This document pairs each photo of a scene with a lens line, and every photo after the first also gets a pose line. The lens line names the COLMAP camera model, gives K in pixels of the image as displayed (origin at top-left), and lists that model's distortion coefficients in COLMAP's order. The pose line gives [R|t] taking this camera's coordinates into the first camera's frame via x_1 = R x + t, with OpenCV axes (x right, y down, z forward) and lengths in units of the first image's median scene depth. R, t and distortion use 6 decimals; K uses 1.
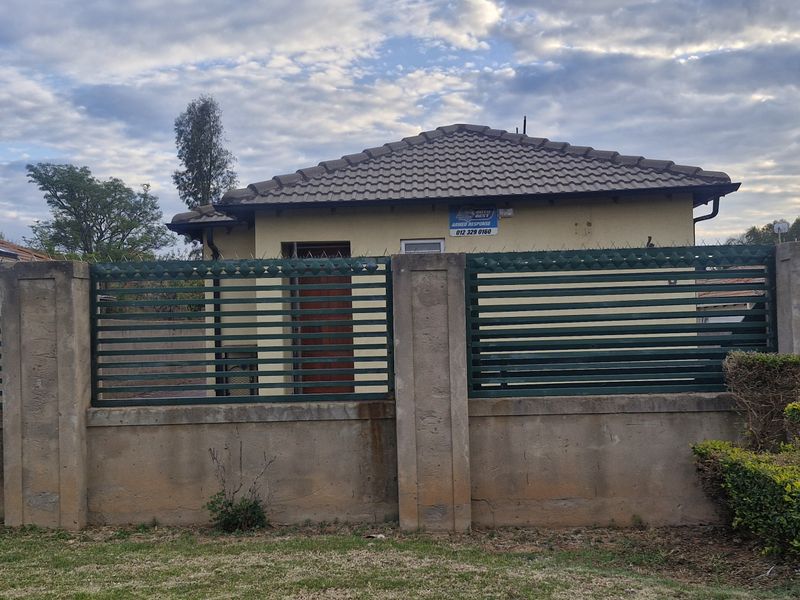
lens RADIAL K [[587.2, 0, 400.5], [0, 587.2, 309.1], [0, 0, 1]] dist [0.123170, -0.088755]
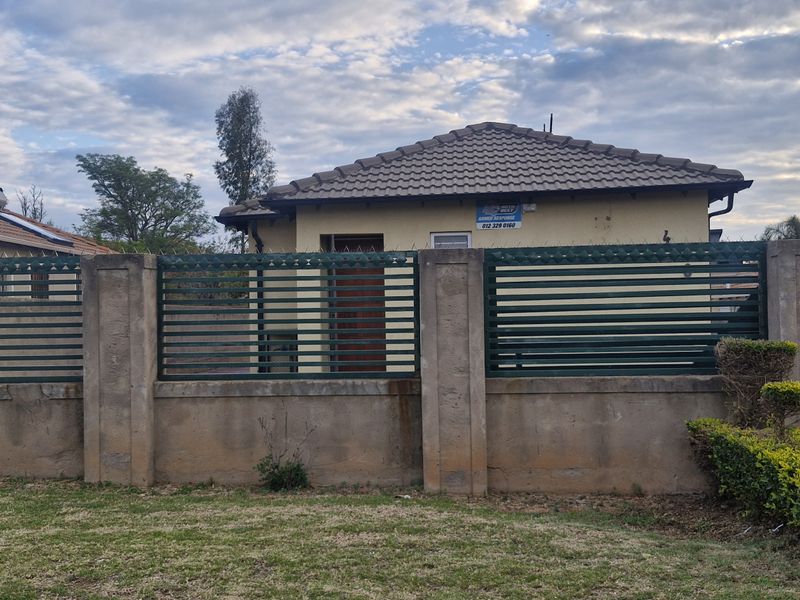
lens RADIAL K [[901.1, 0, 418.1], [0, 901.1, 297.6], [0, 0, 1]] dist [0.128198, -0.010355]
pose [[0.997485, 0.007930, -0.070427, 0.102091], [-0.007778, 0.999967, 0.002432, -0.003733], [0.070443, -0.001879, 0.997514, -0.691814]]
